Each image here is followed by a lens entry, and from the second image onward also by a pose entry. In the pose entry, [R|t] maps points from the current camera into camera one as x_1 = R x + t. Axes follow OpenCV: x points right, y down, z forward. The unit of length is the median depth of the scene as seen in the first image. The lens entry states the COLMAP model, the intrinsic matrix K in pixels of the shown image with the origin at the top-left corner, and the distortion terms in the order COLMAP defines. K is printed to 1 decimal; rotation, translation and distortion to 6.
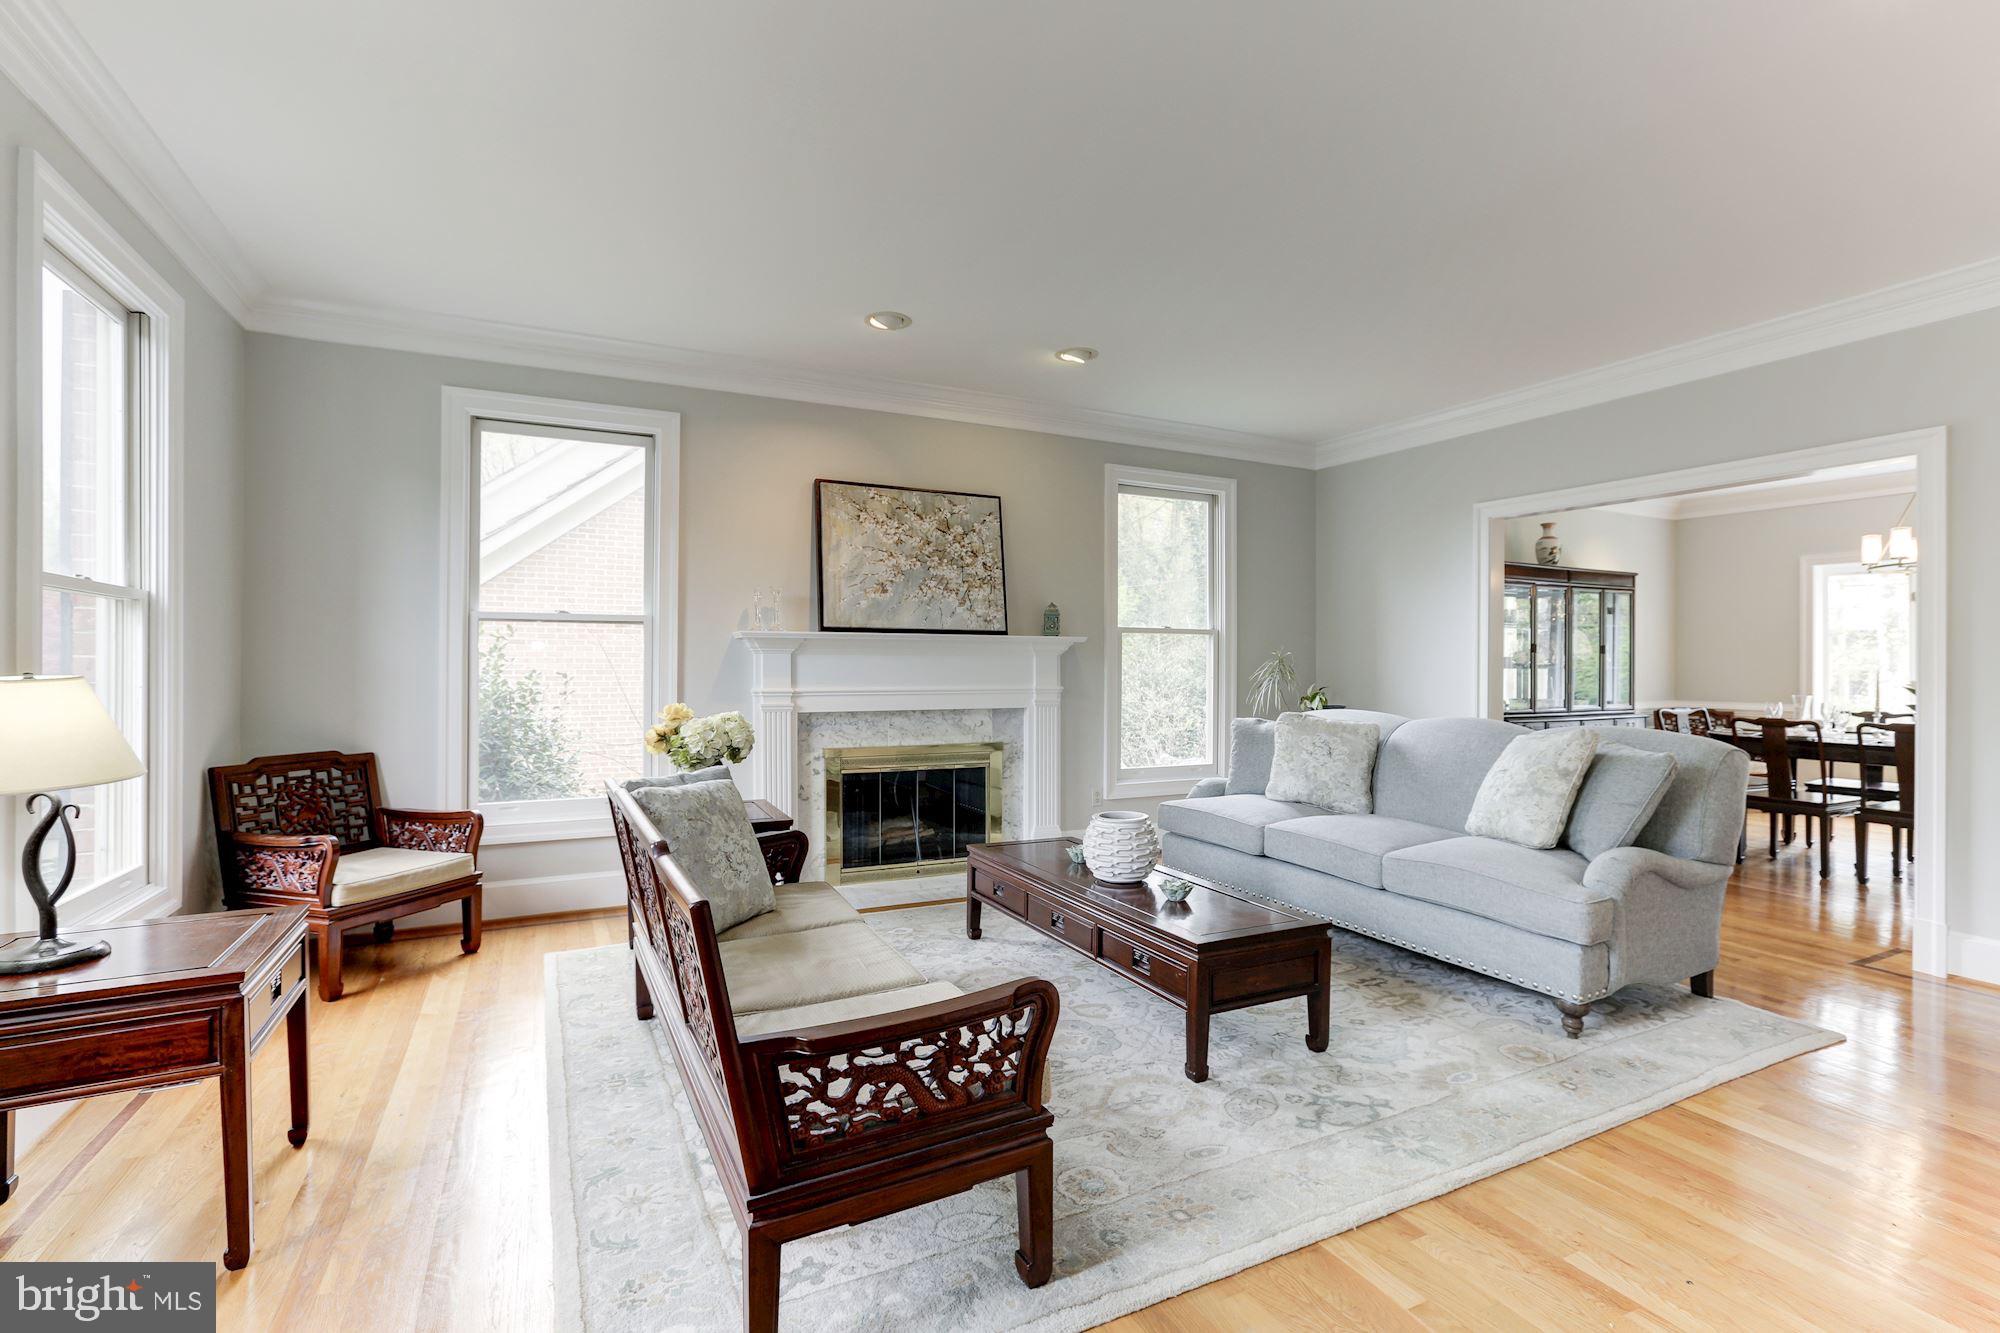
lens RADIAL K [[931.0, 0, 1010.3], [0, 931.0, 662.6], [0, 0, 1]] dist [-0.002976, 0.013523]
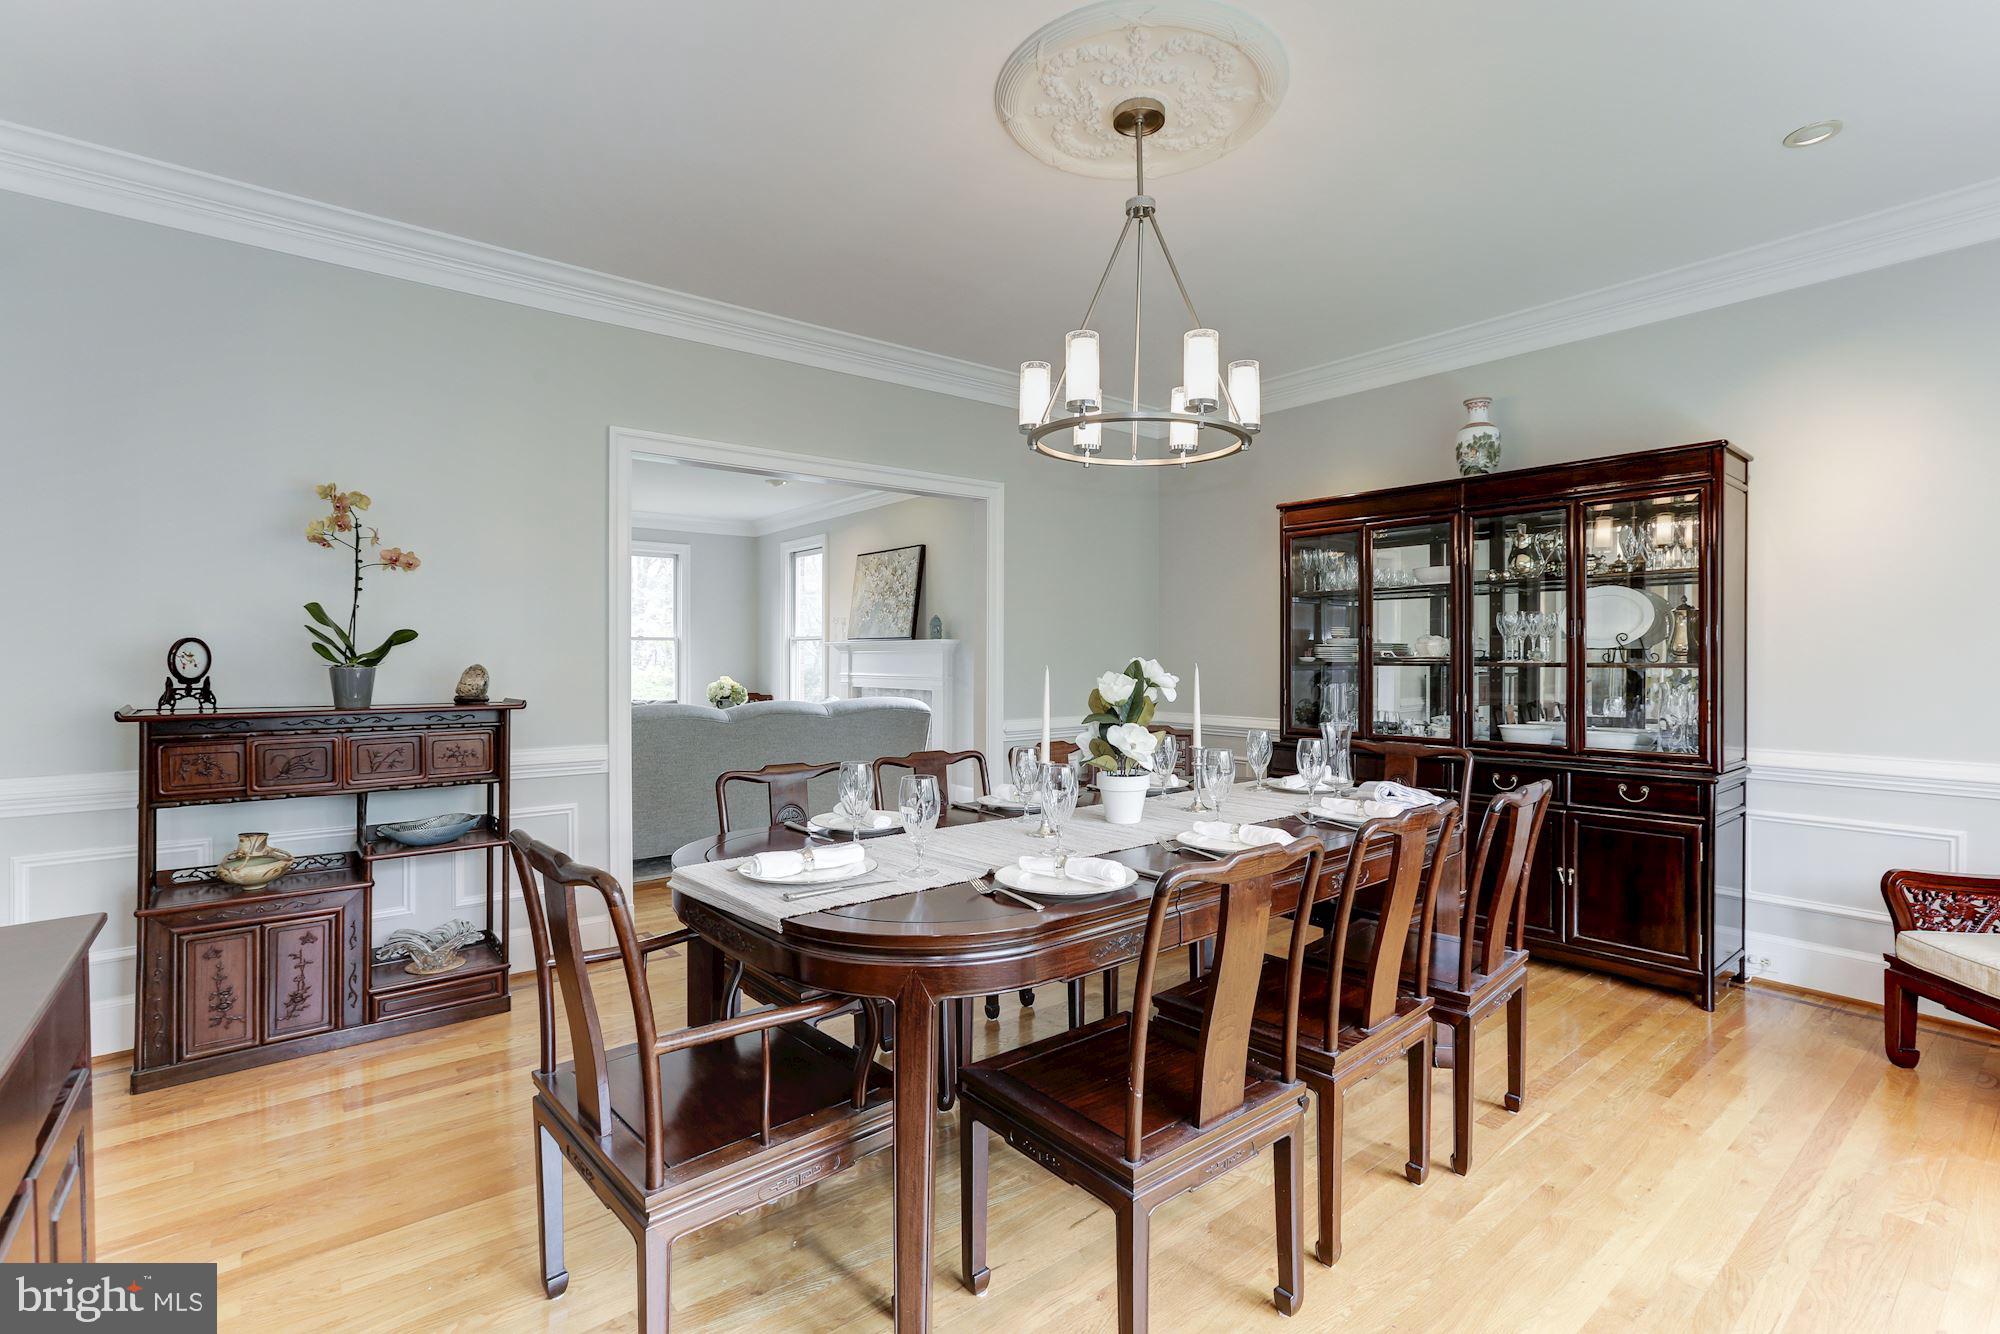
lens RADIAL K [[931.0, 0, 1010.3], [0, 931.0, 663.1], [0, 0, 1]] dist [-0.002976, 0.013523]
pose [[0.221736, 0.002485, -0.975103, 1.601992], [0.001809, 0.999994, 0.002960, 0.003507], [0.975105, -0.002421, 0.221731, 0.903347]]
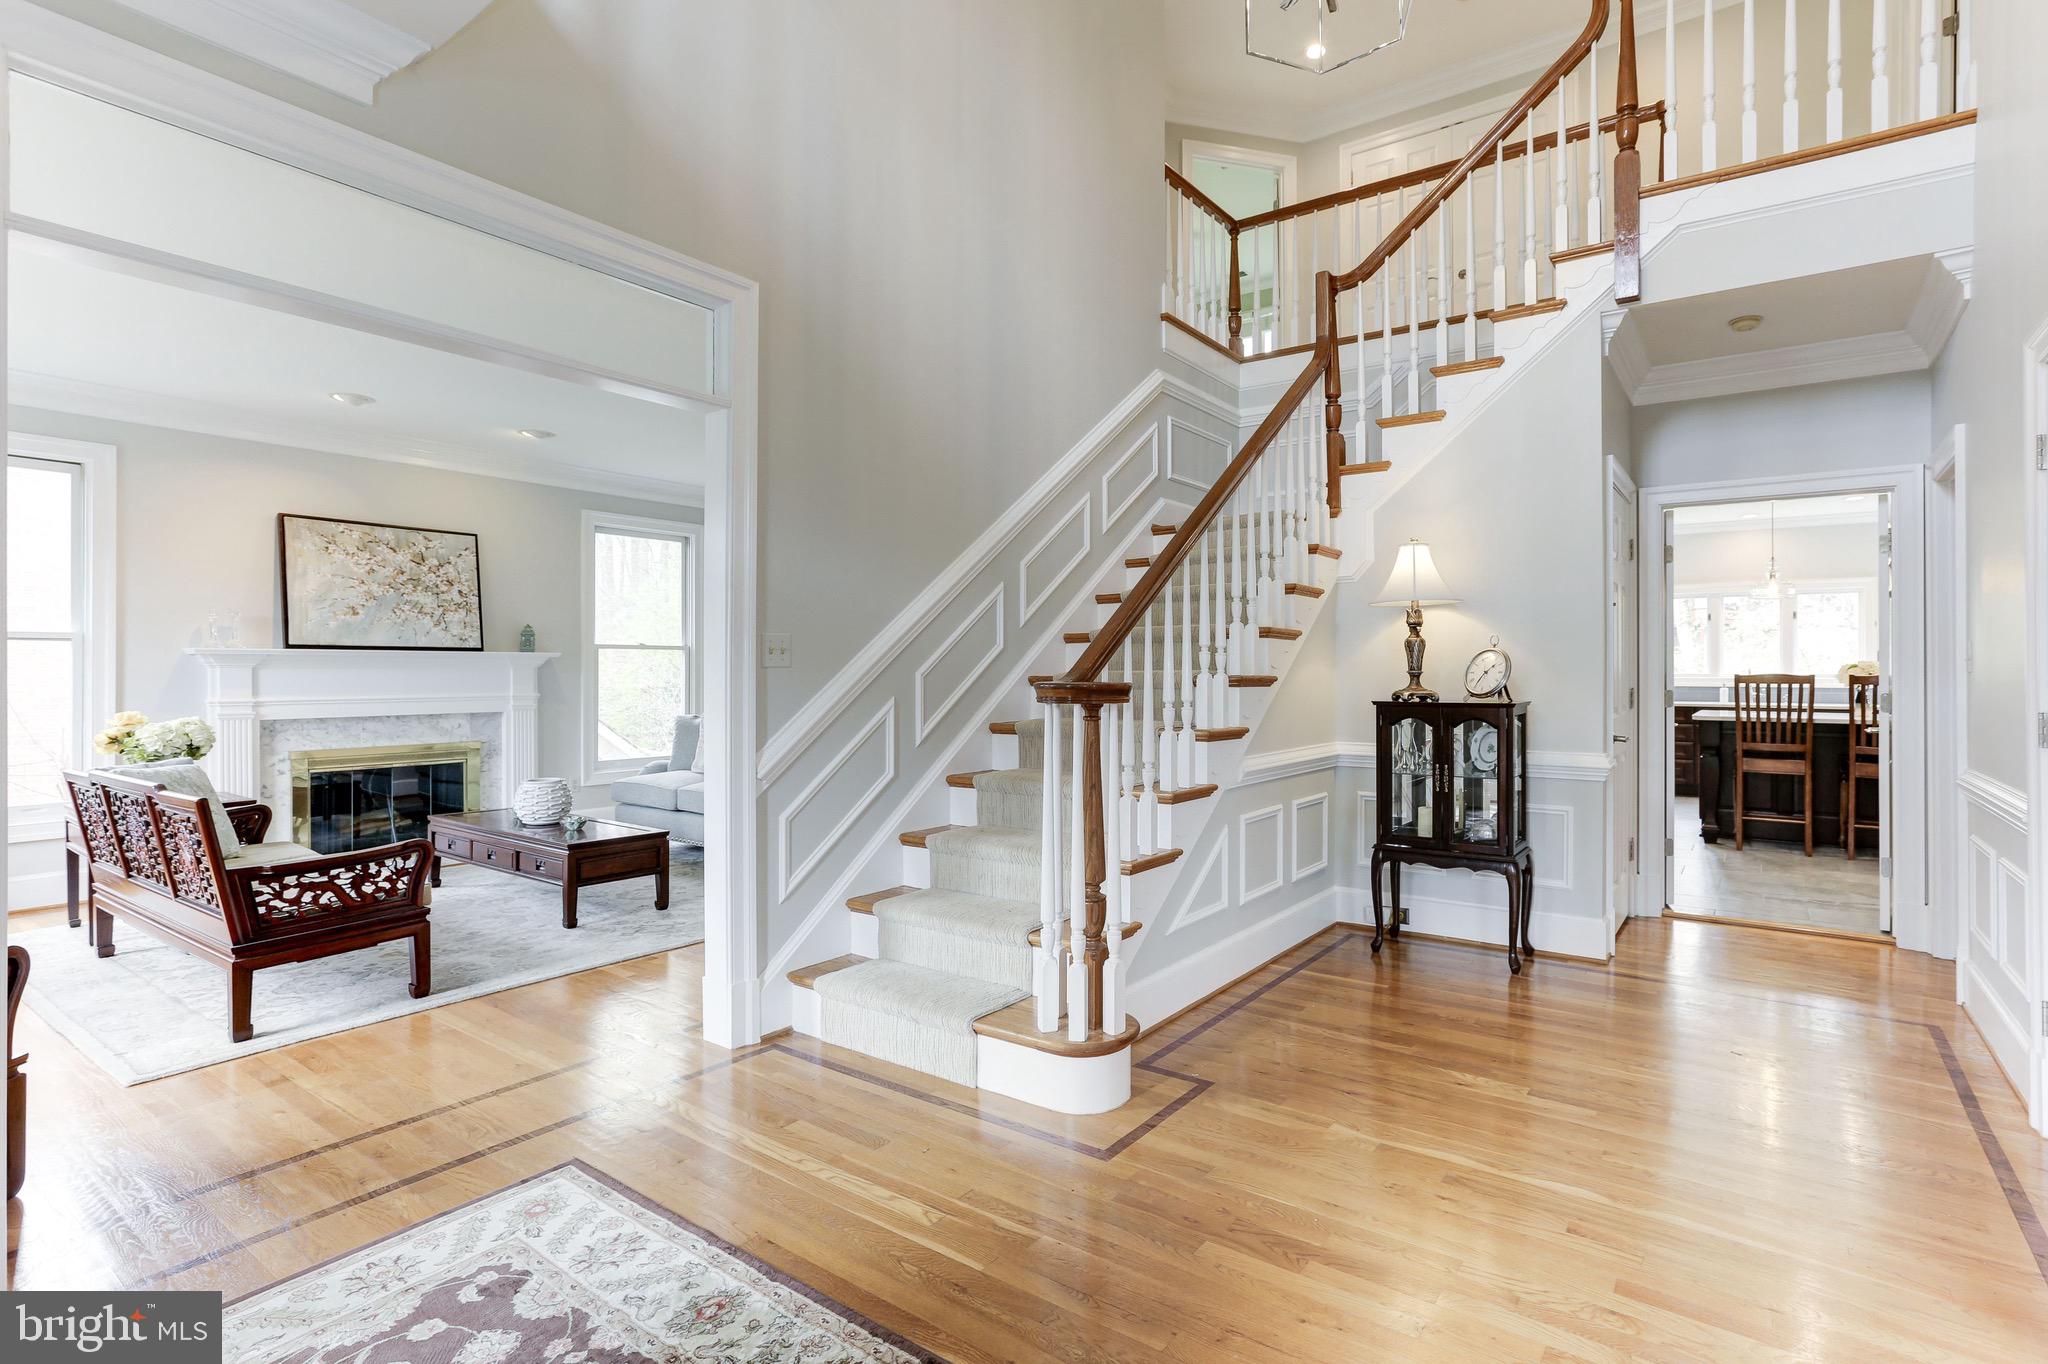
lens RADIAL K [[968.3, 0, 1055.1], [0, 968.3, 669.1], [0, 0, 1]] dist [0.000355, 0.014266]
pose [[0.894762, -0.003788, 0.446526, 0.107058], [0.003838, 0.999992, 0.000792, -0.005202], [-0.446526, 0.001005, 0.894770, -0.488244]]
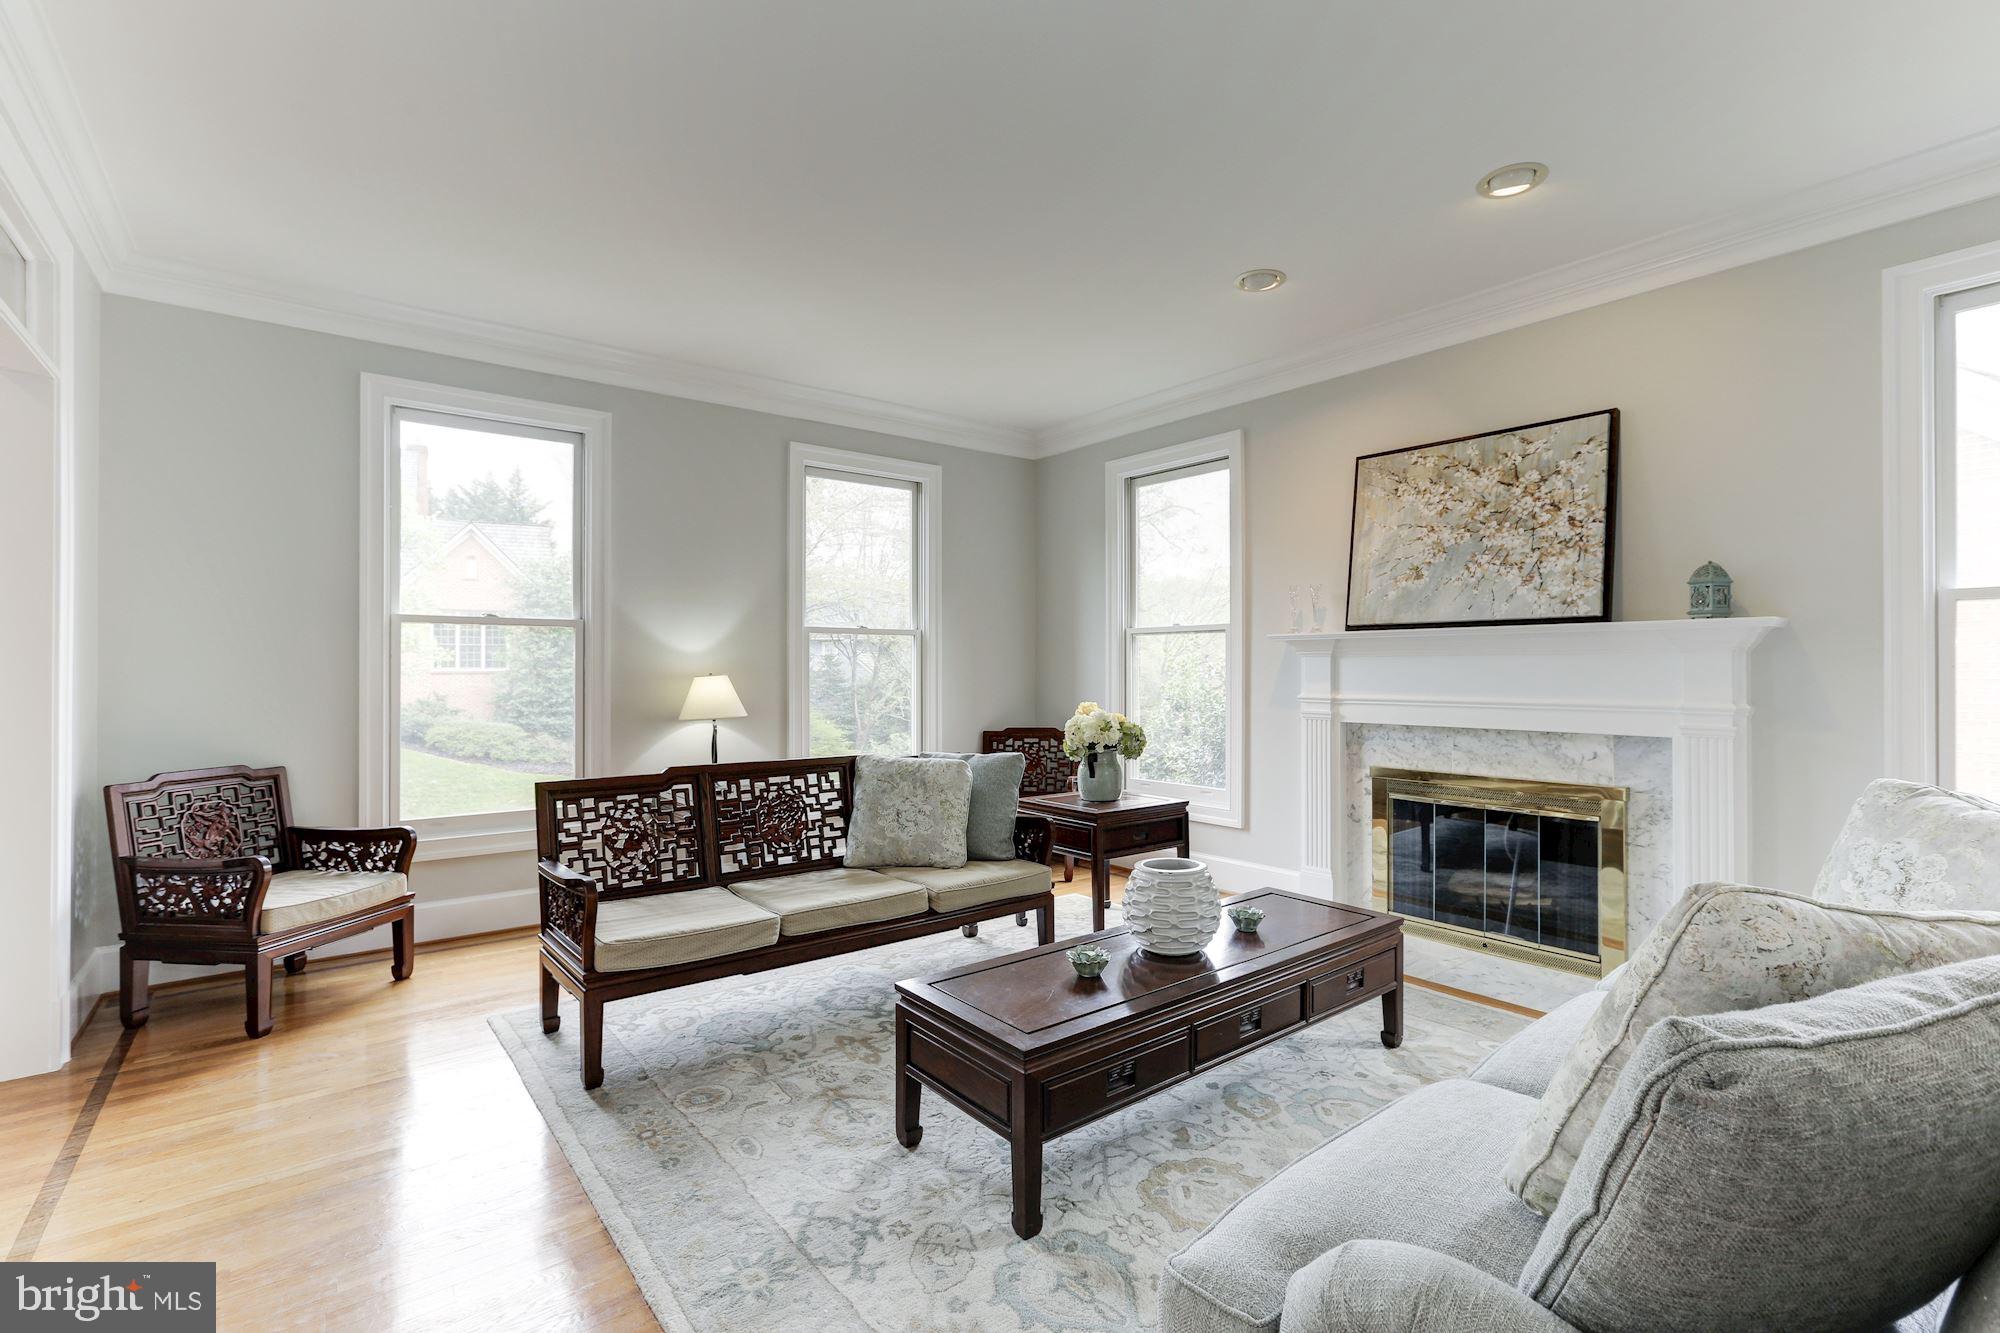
lens RADIAL K [[931.0, 0, 1010.3], [0, 931.0, 662.6], [0, 0, 1]] dist [-0.002976, 0.013523]
pose [[0.224410, -0.011420, -0.974428, 0.583818], [0.000992, 0.999933, -0.011490, 0.006402], [0.974494, 0.001612, 0.224406, 0.491414]]
